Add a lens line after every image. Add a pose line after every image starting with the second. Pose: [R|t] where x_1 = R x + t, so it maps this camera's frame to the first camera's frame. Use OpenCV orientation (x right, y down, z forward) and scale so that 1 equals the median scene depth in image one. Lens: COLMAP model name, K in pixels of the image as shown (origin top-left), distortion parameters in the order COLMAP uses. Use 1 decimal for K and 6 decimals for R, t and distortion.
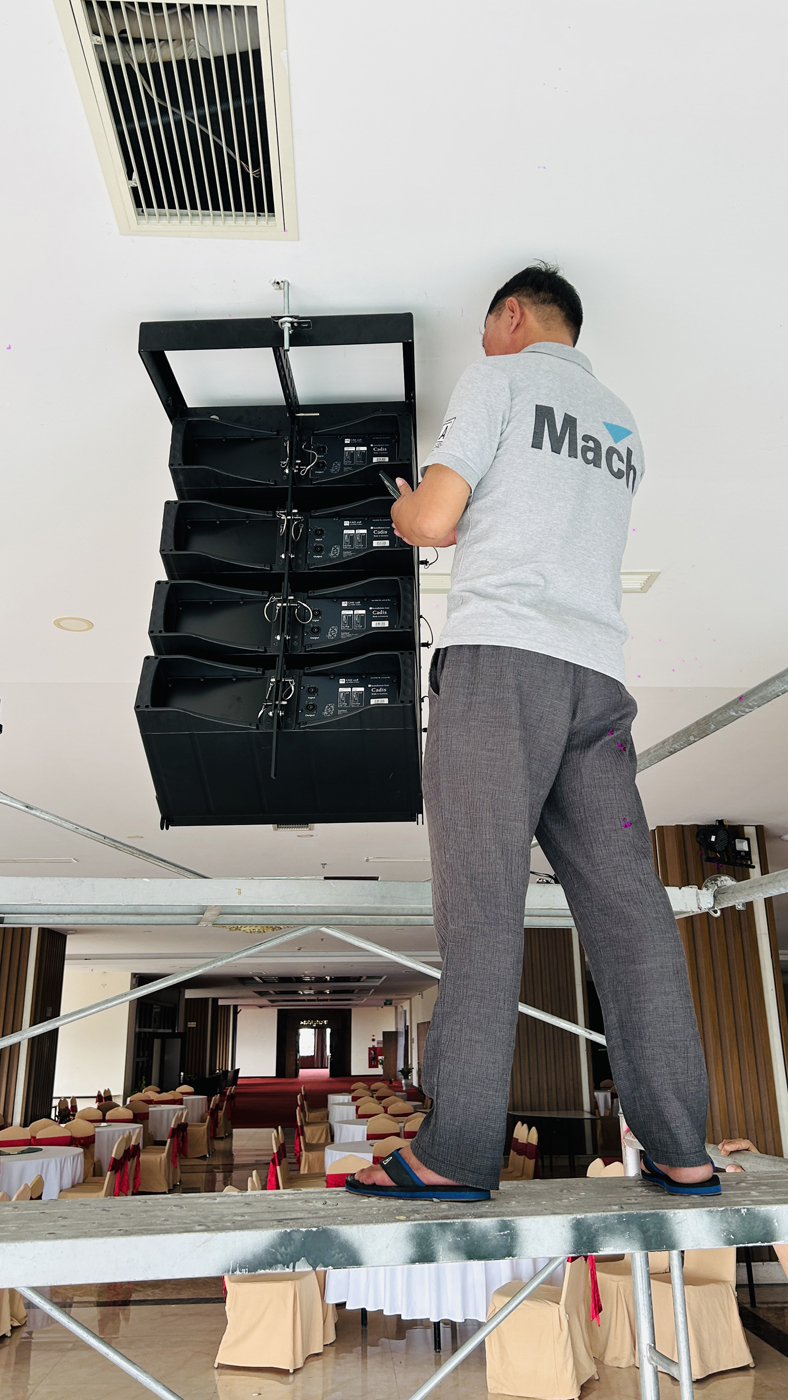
lens RADIAL K [[999.8, 0, 401.3], [0, 999.8, 696.4], [0, 0, 1]] dist [0.077355, -0.081435]
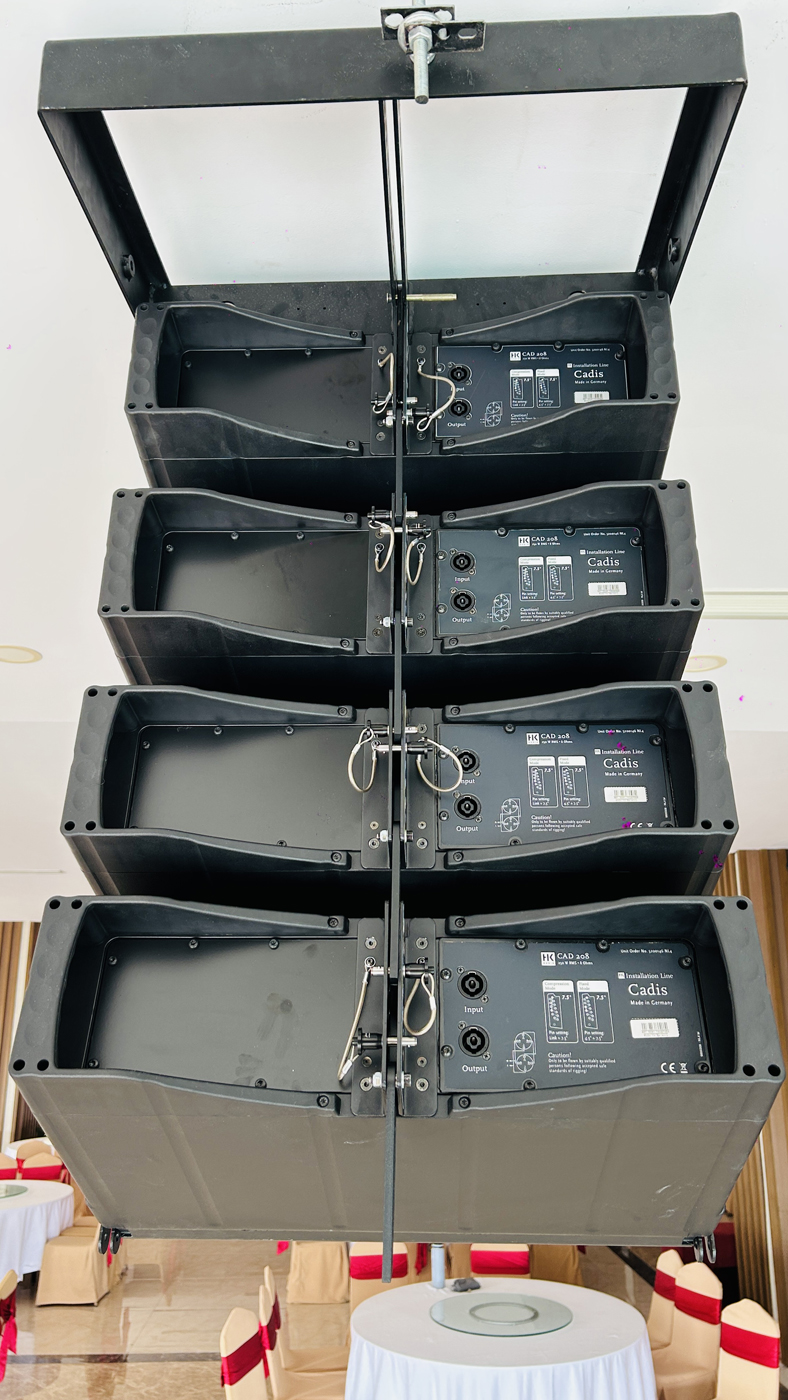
lens RADIAL K [[1030.0, 0, 394.0], [0, 1030.0, 700.0], [0, 0, 1]] dist [0.073066, -0.087384]
pose [[0.999768, 0.011934, -0.017909, -0.102808], [-0.011238, 0.999195, 0.038514, -0.119625], [0.018354, -0.038304, 0.999098, 0.540235]]
